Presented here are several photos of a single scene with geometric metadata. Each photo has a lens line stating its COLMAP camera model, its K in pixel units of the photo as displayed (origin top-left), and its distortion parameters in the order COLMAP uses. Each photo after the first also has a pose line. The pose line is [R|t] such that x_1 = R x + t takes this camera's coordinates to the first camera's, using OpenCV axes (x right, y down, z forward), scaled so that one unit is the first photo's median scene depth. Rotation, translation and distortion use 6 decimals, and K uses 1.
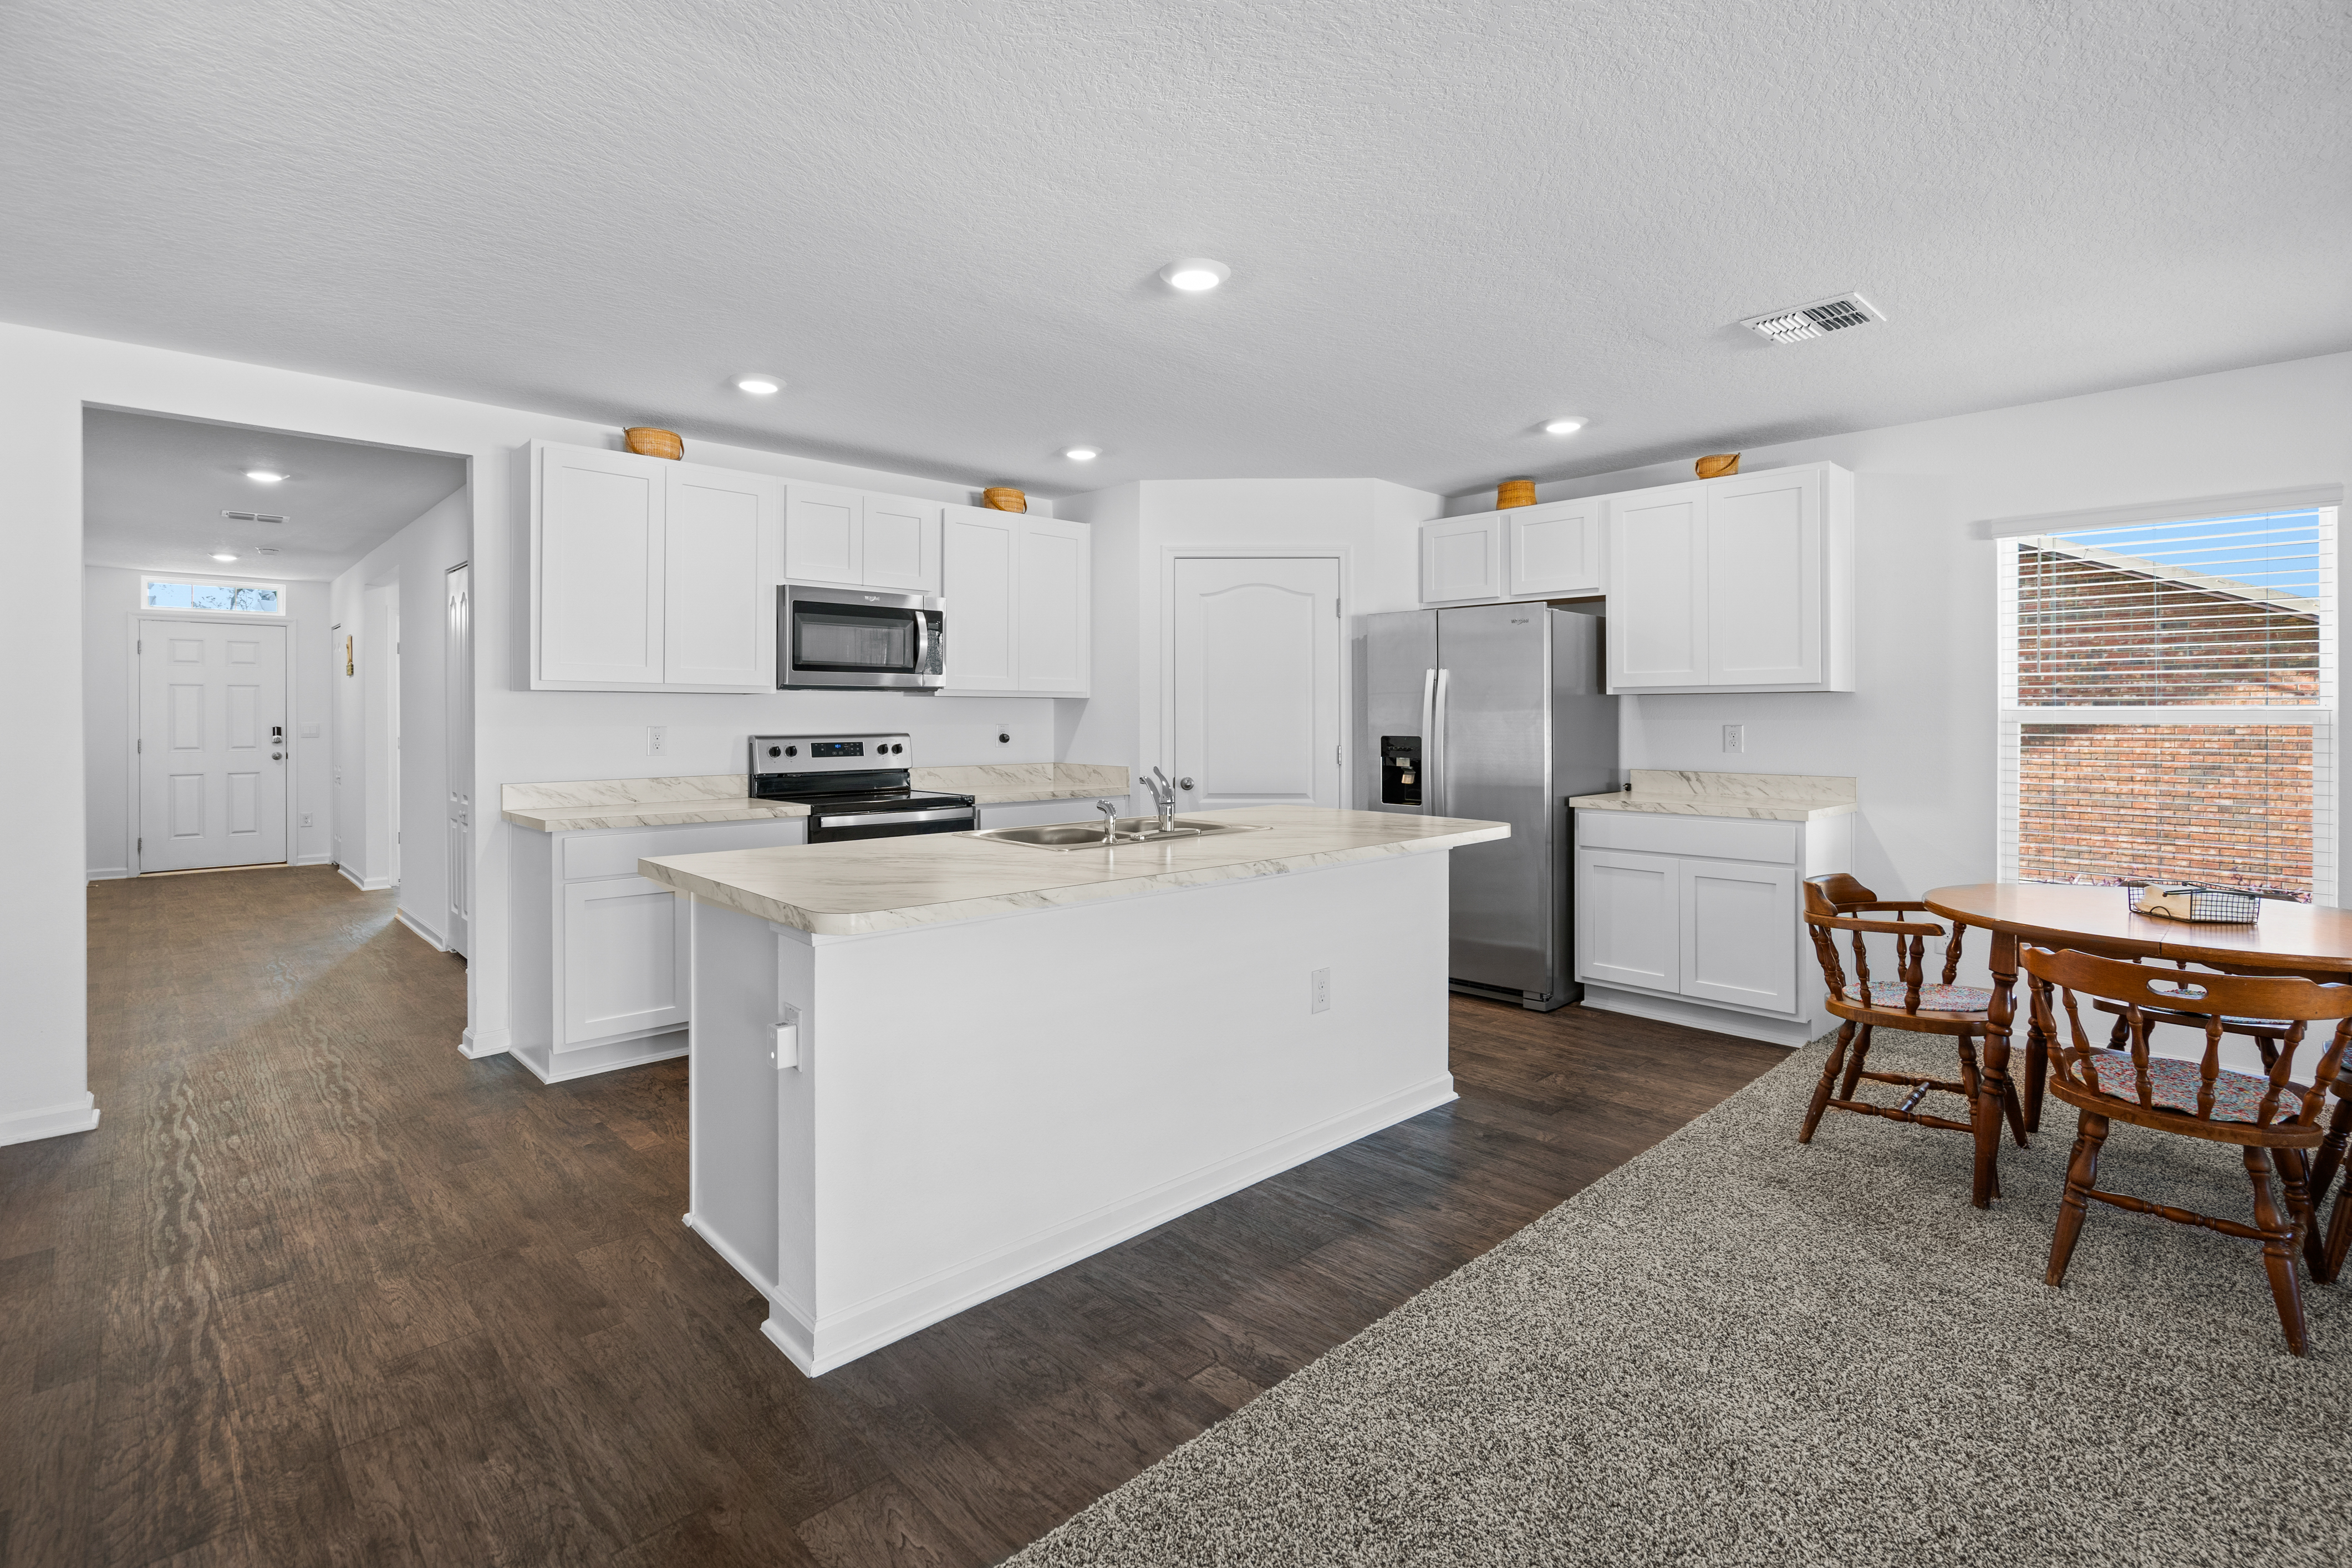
lens RADIAL K [[1098.9, 0, 1181.3], [0, 1098.9, 724.2], [0, 0, 1]] dist [0.005410, -0.000139]
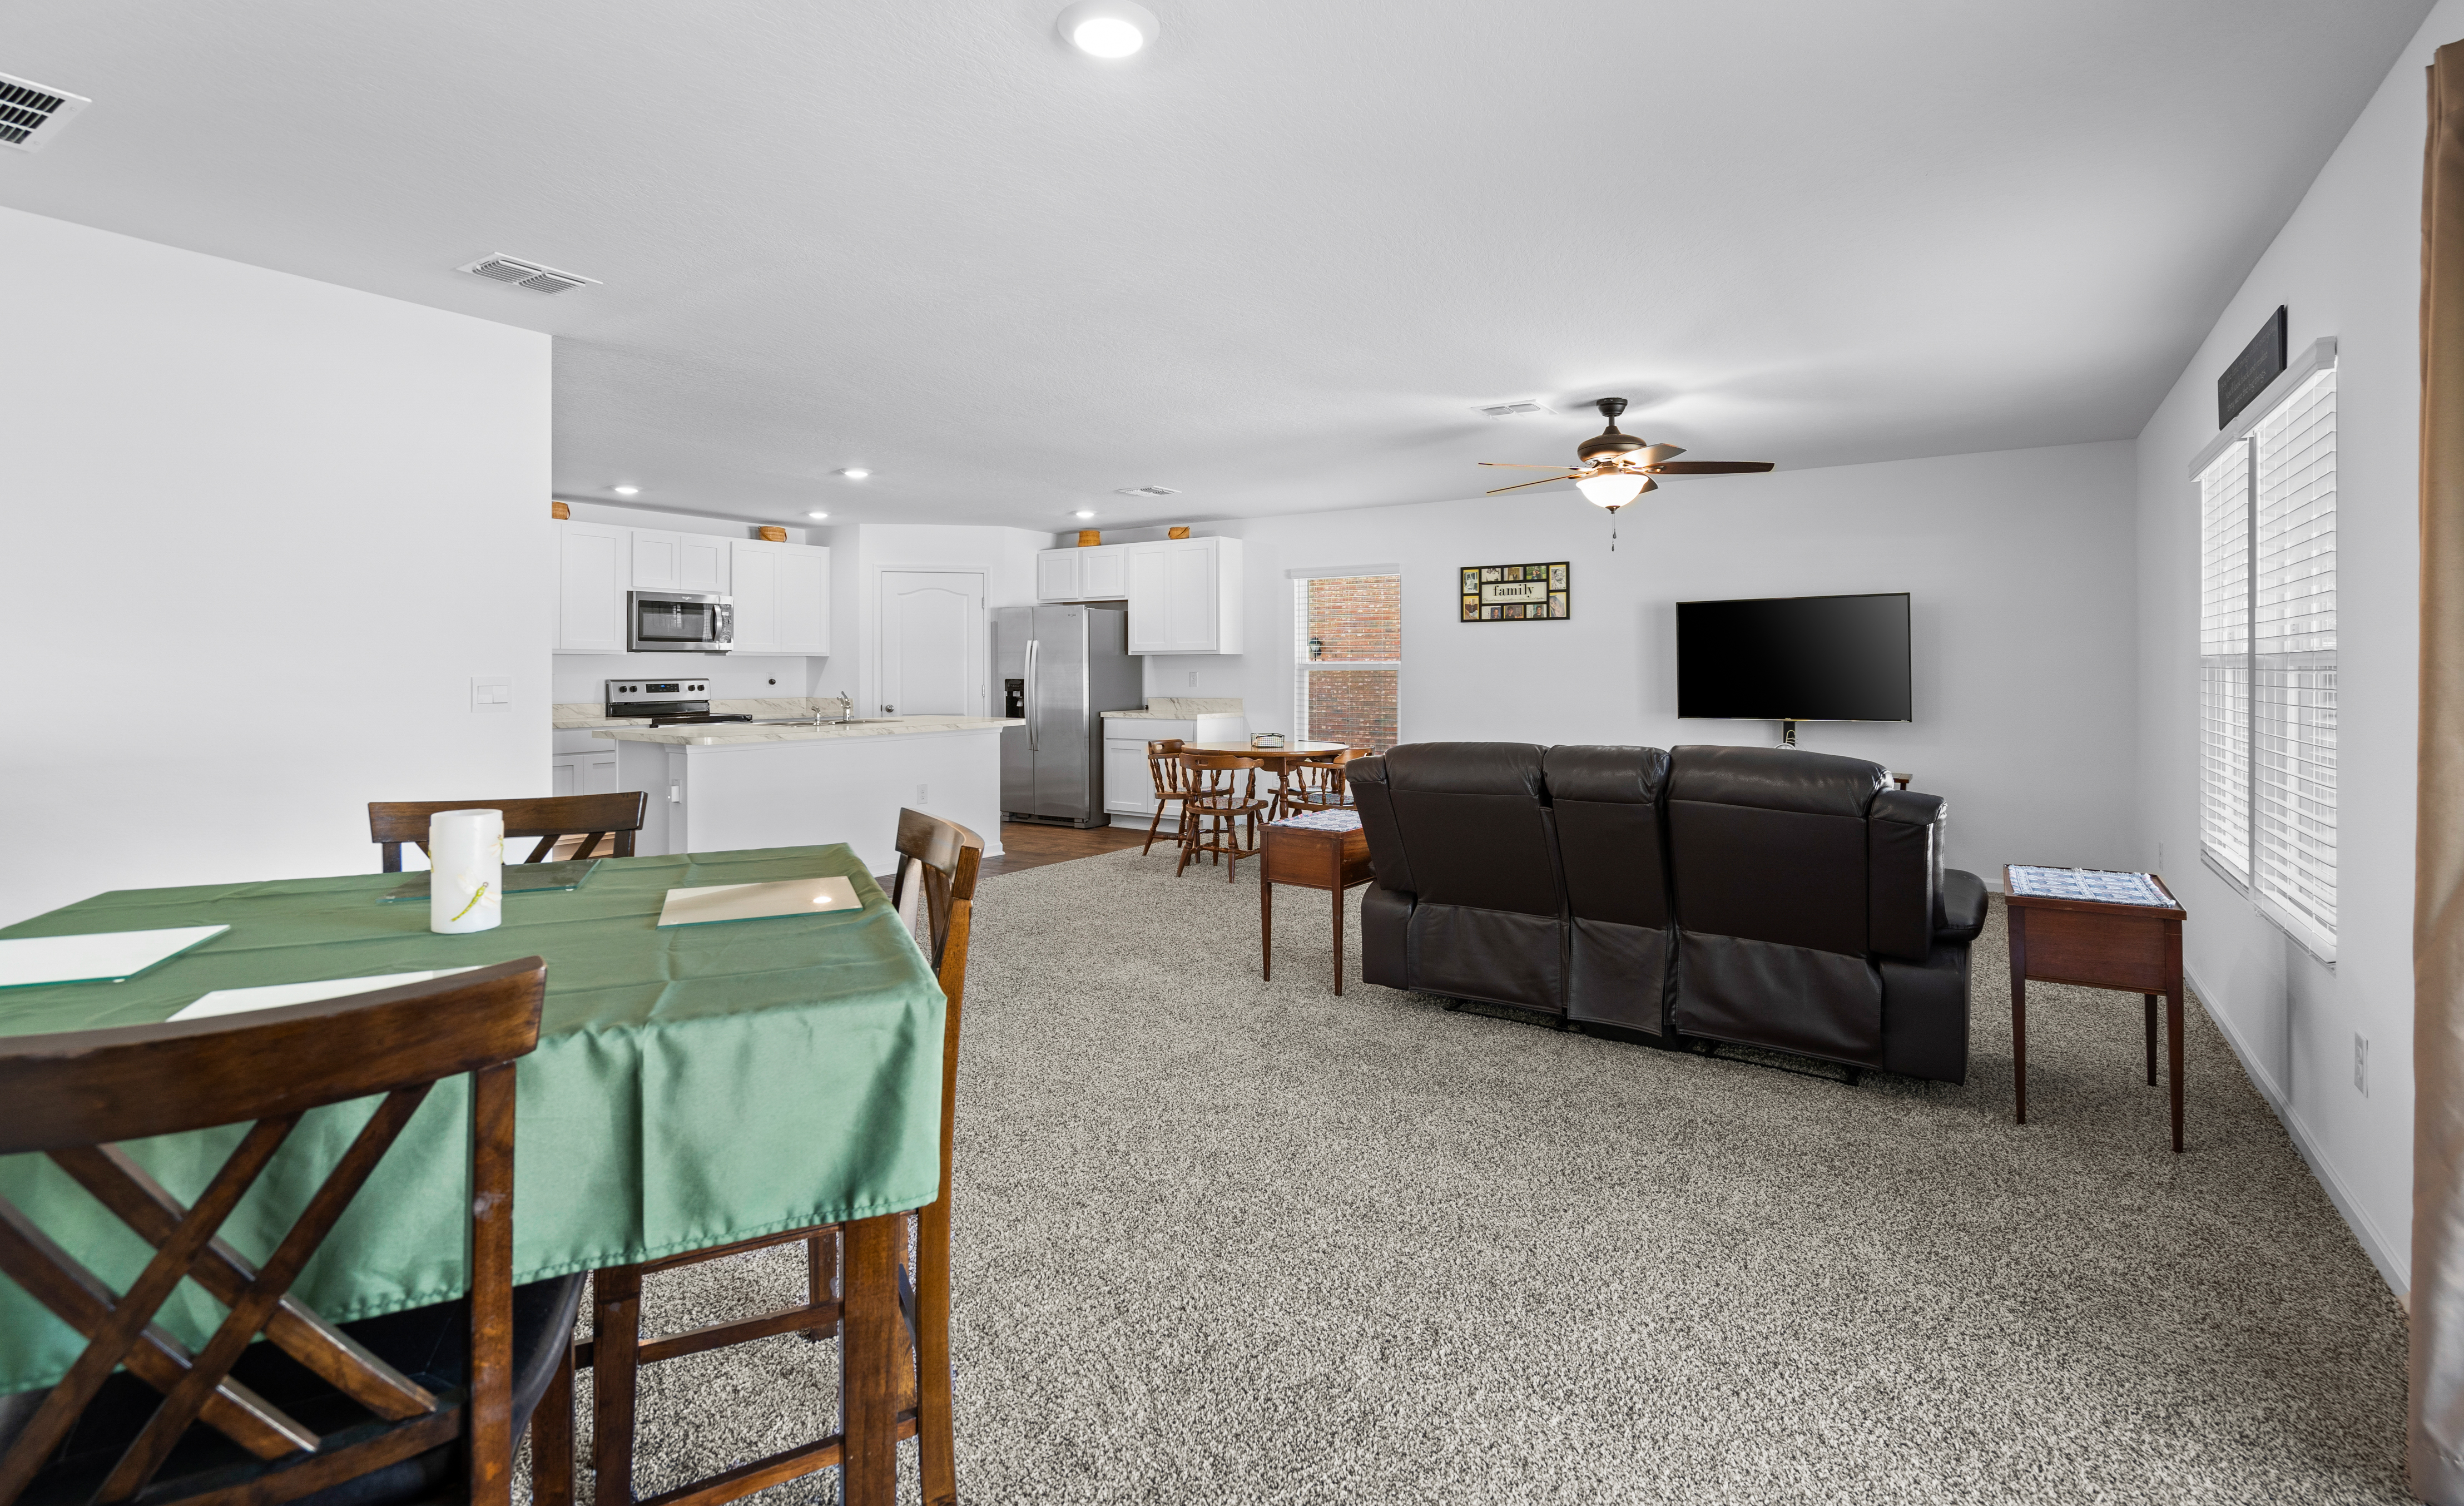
lens RADIAL K [[1109.7, 0, 1234.5], [0, 1109.7, 666.4], [0, 0, 1]] dist [-0.000367, 0.000043]
pose [[0.975288, -0.001155, 0.220934, 0.159898], [0.003171, 0.999957, -0.008770, 0.008158], [-0.220915, 0.009254, 0.975249, -0.832545]]
